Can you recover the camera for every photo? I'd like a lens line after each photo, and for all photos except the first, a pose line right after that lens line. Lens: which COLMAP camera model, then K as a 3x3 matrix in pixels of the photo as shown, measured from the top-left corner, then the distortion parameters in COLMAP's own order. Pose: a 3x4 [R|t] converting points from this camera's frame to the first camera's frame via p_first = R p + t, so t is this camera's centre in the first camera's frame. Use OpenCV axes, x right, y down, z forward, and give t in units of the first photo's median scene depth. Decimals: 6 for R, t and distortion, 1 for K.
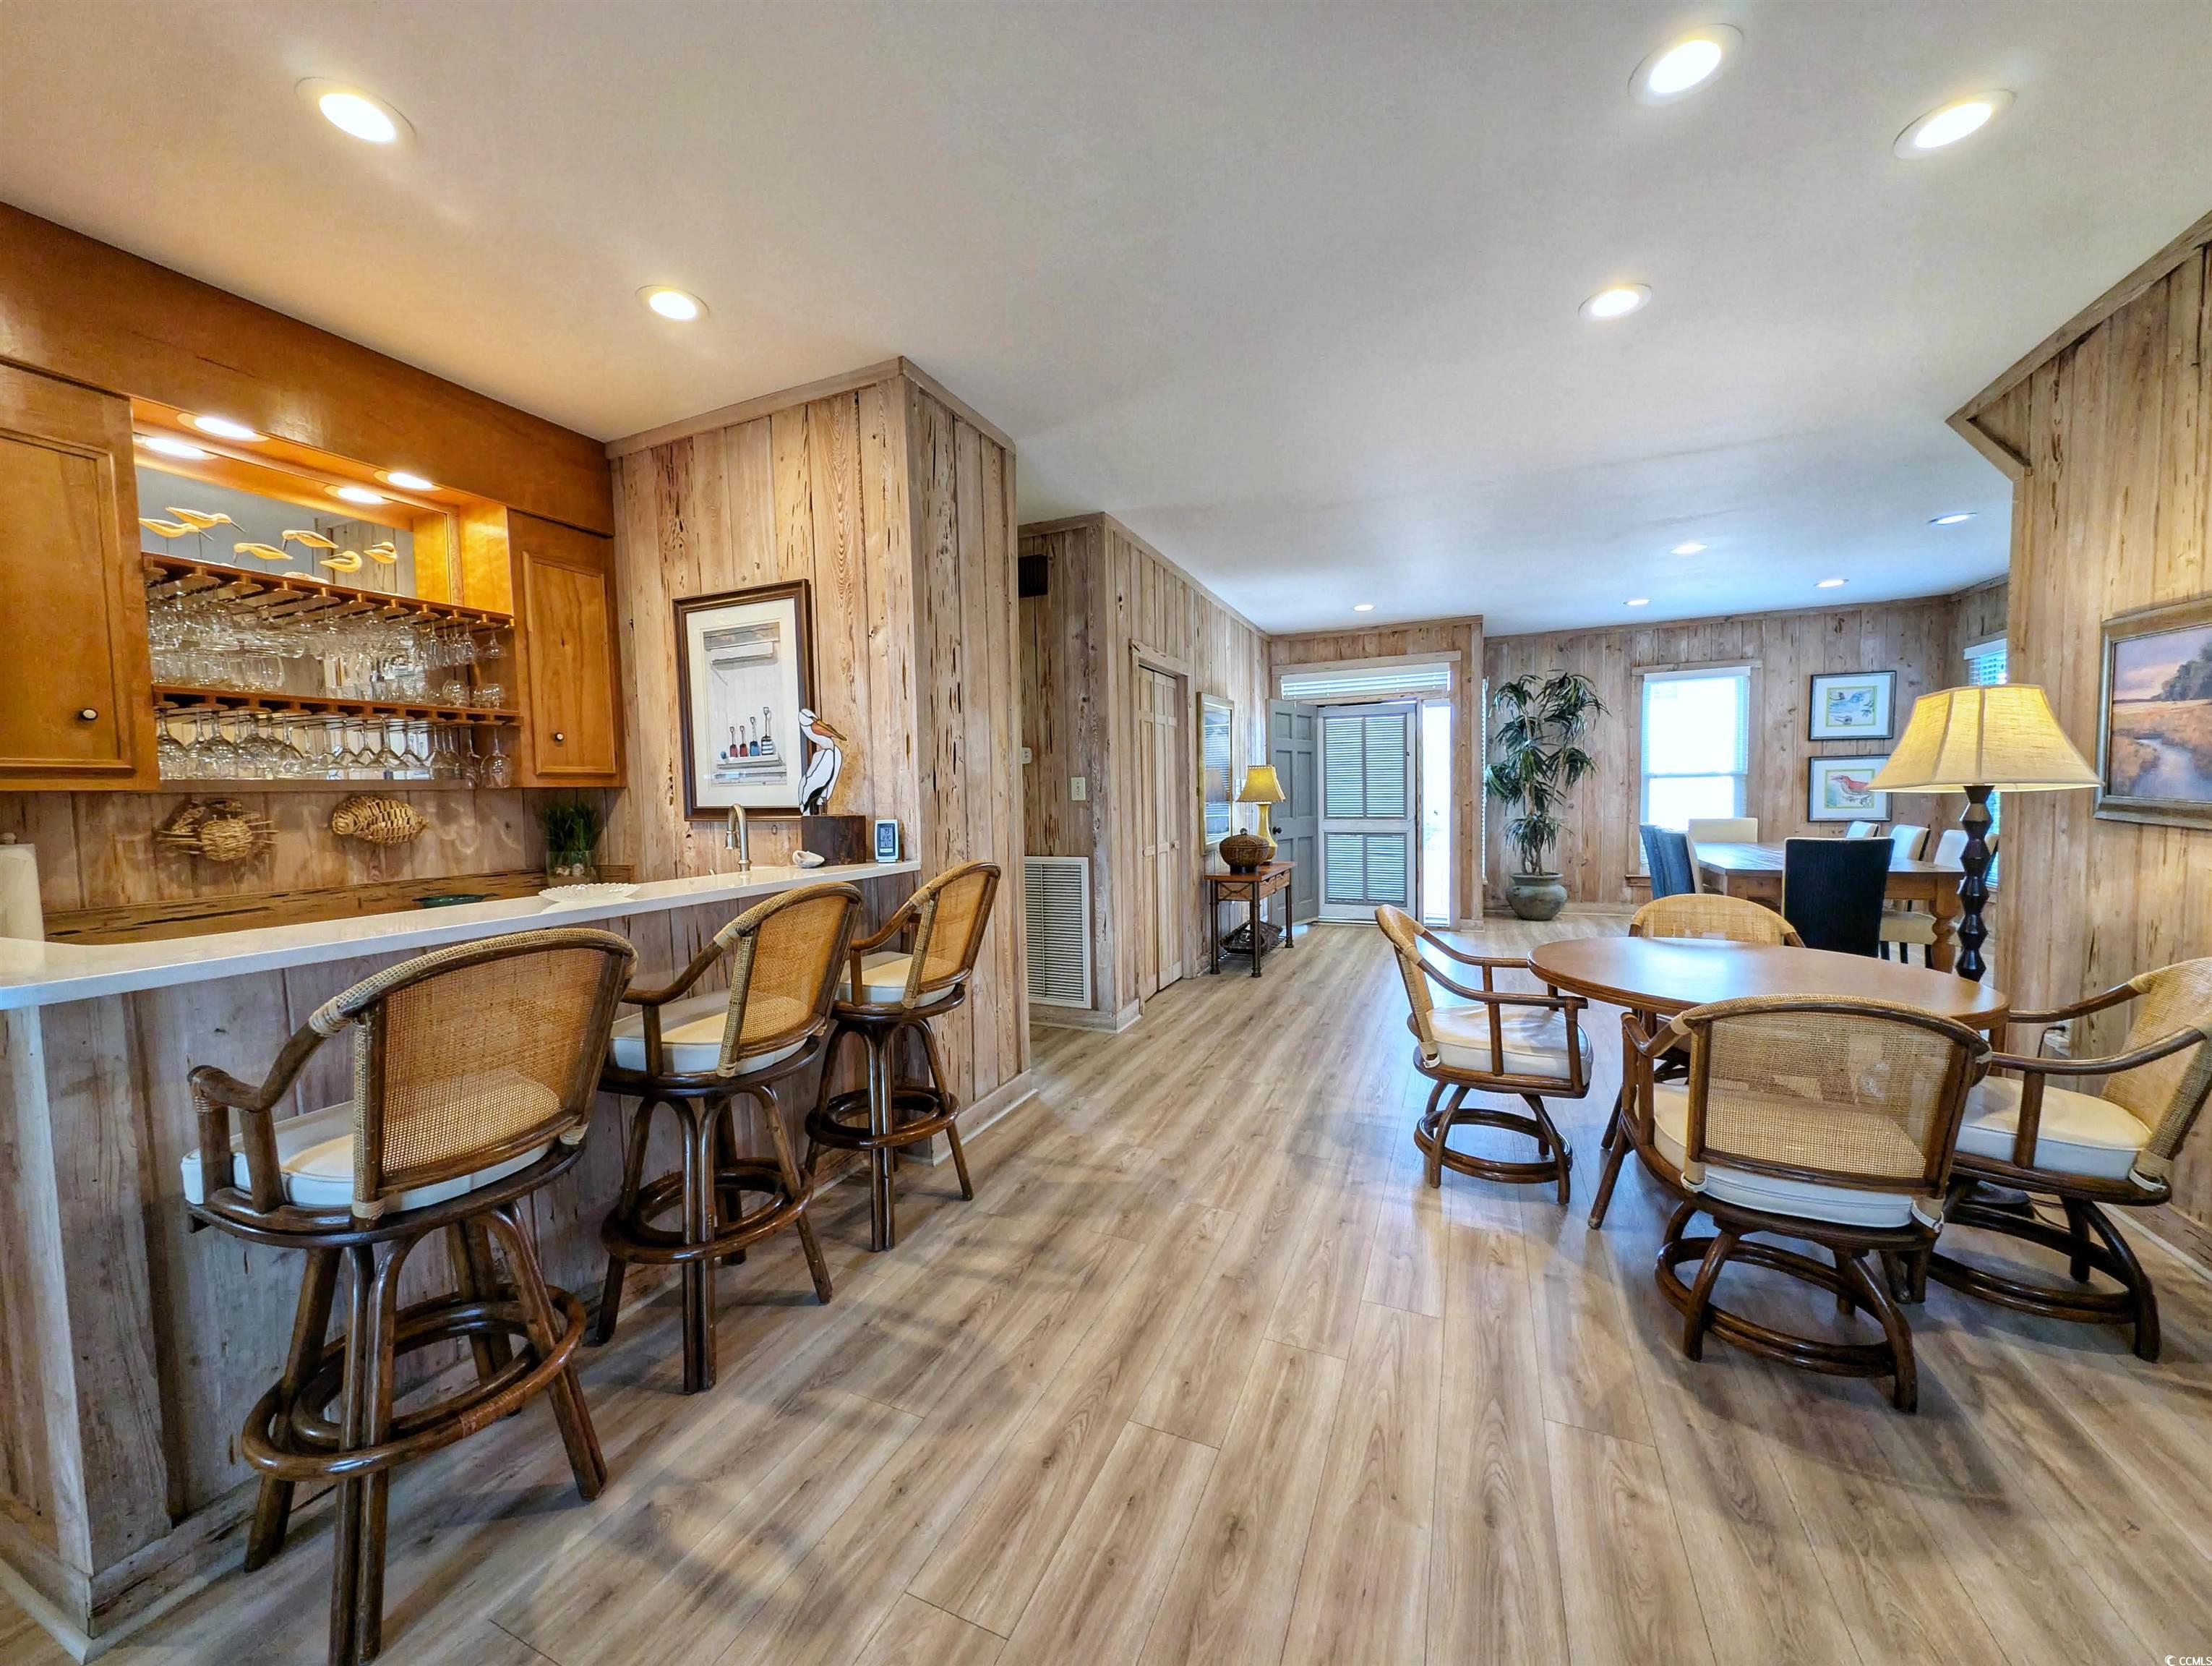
lens RADIAL K [[834.5, 0, 1101.6], [0, 834.5, 837.9], [0, 0, 1]] dist [0.001392, -0.000184]
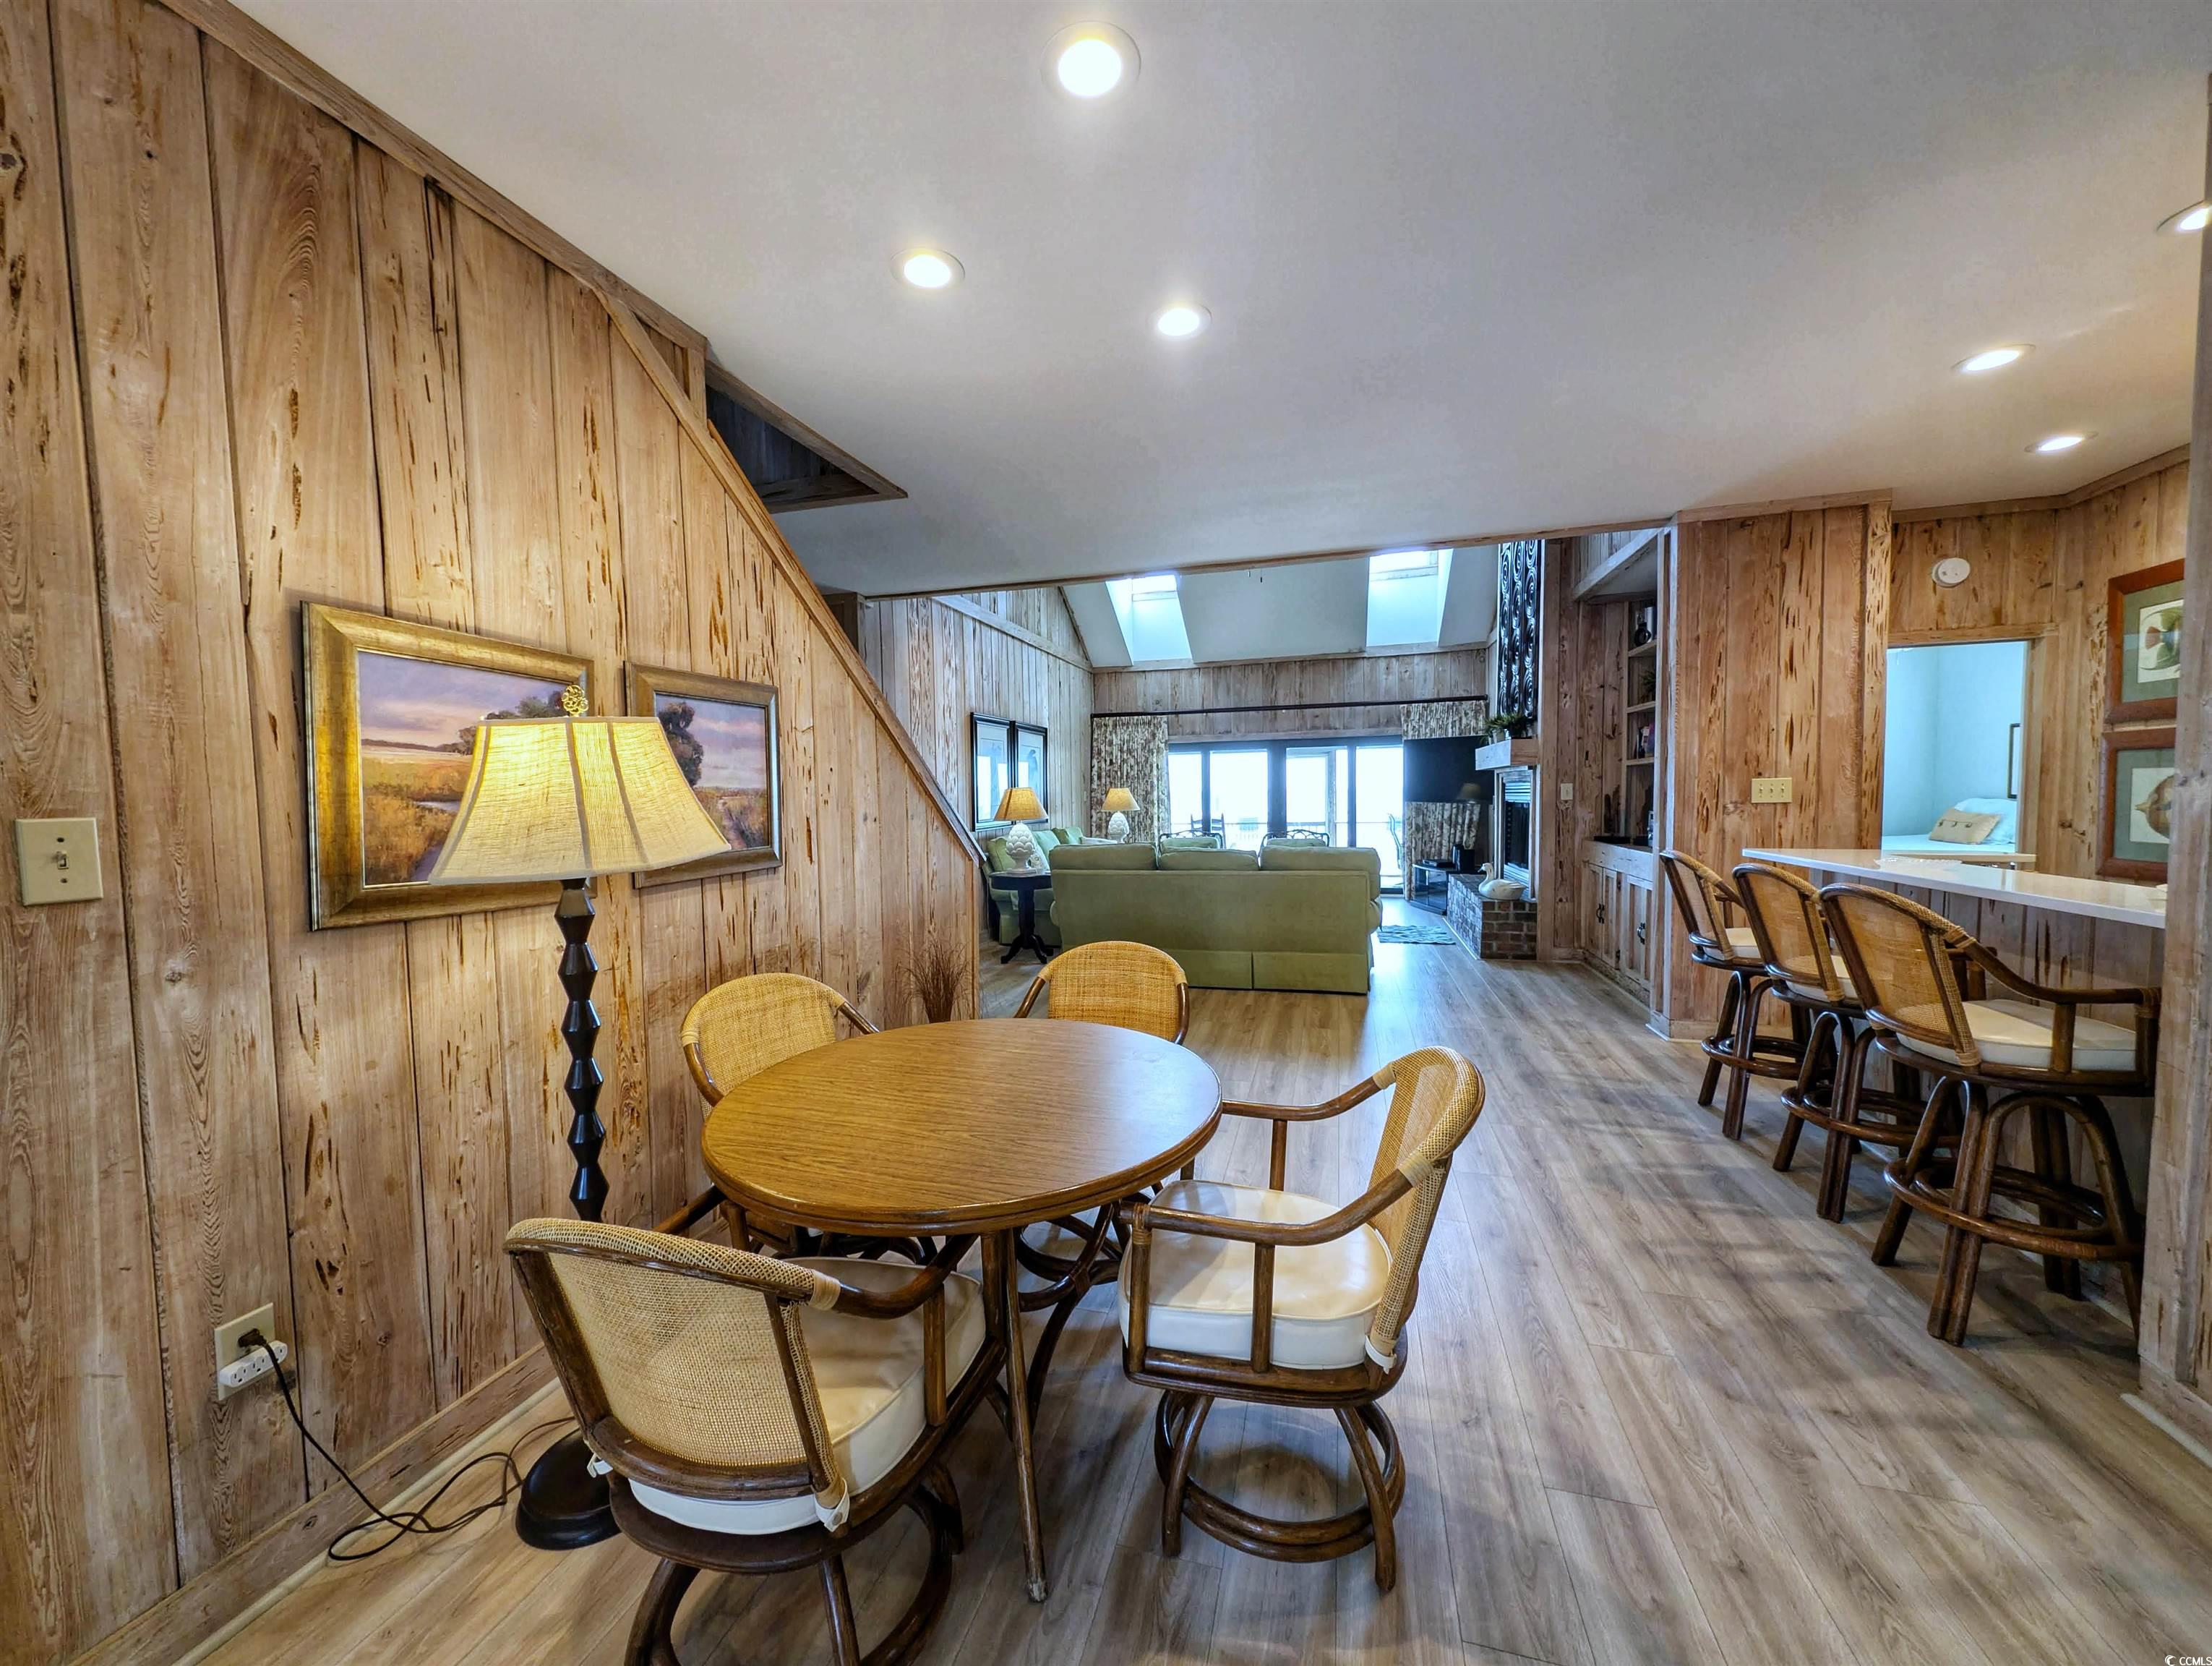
lens RADIAL K [[834.5, 0, 1101.3], [0, 834.5, 836.1], [0, 0, 1]] dist [0.001392, -0.000184]
pose [[-0.990189, 0.047015, -0.131586, 0.379555], [0.032552, 0.993400, 0.109983, -0.074400], [0.135889, 0.104621, -0.985185, 0.894387]]
